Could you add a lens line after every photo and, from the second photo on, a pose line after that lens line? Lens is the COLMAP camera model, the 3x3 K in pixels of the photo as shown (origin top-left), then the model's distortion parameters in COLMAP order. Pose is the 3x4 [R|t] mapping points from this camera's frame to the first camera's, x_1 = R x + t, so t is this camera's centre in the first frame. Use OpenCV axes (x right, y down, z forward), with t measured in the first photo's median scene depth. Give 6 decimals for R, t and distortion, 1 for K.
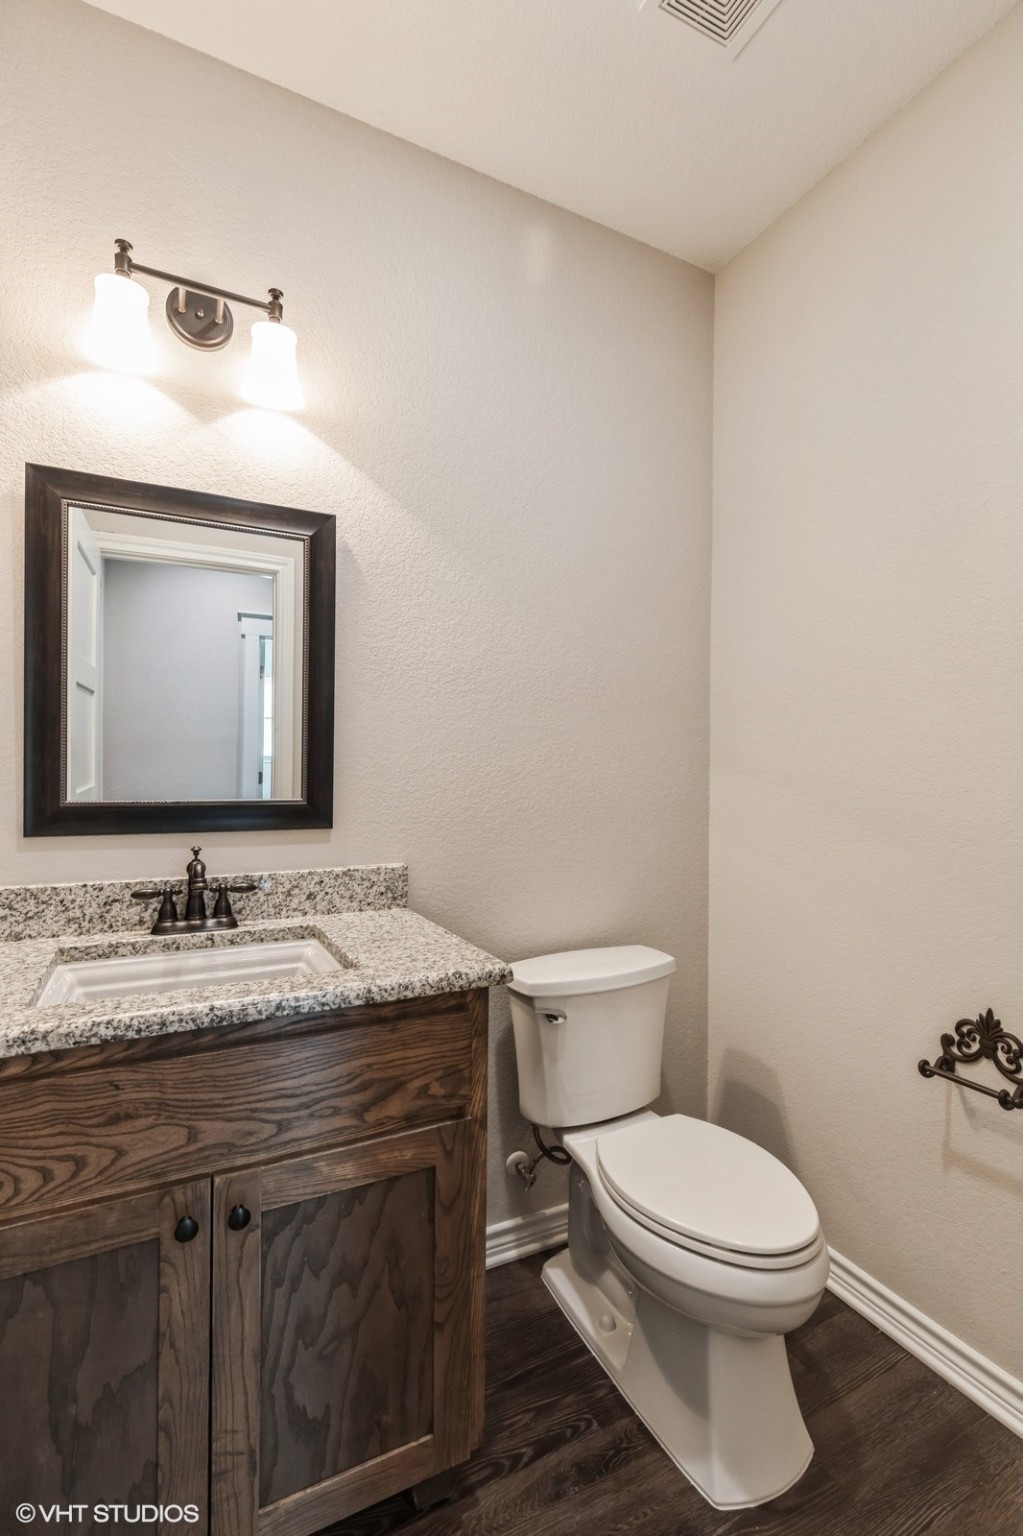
lens RADIAL K [[703.6, 0, 515.4], [0, 703.6, 767.9], [0, 0, 1]] dist [0.004247, 0.000465]
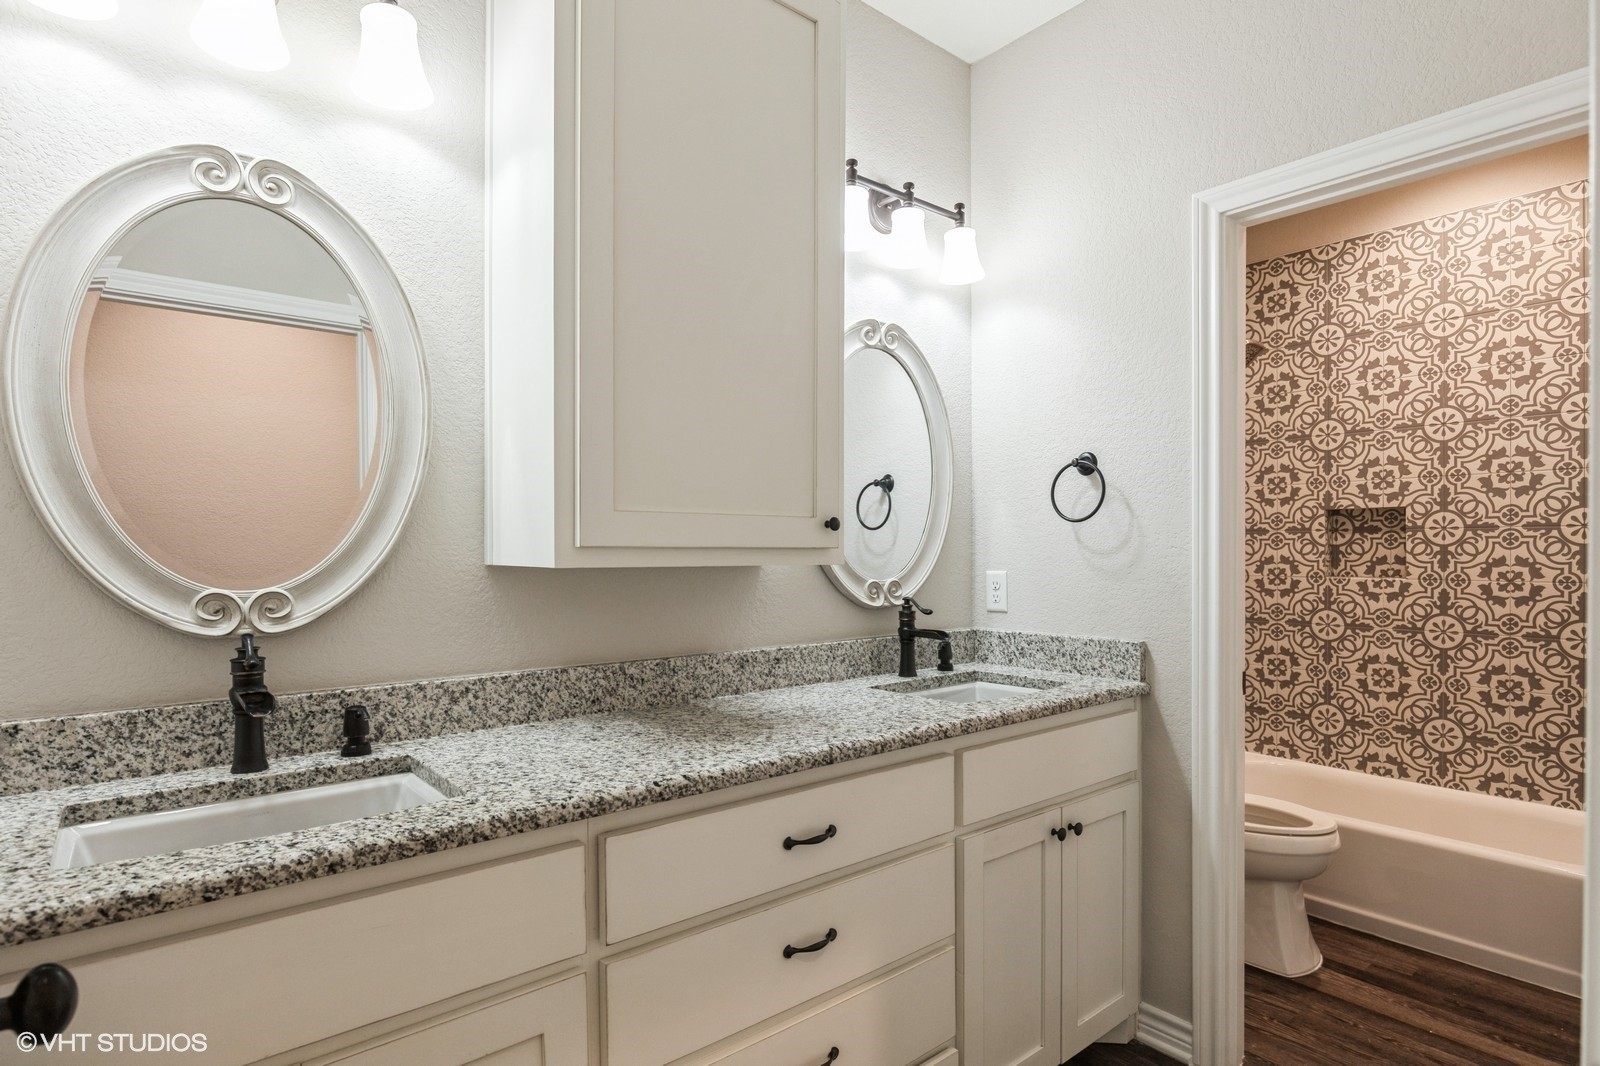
lens RADIAL K [[834.9, 0, 795.4], [0, 834.9, 537.5], [0, 0, 1]] dist [-0.000020, -0.000039]
pose [[0.977699, -0.016573, 0.209355, -0.103867], [0.019971, 0.999701, -0.014129, -0.001291], [-0.209059, 0.017995, 0.977738, -0.052594]]
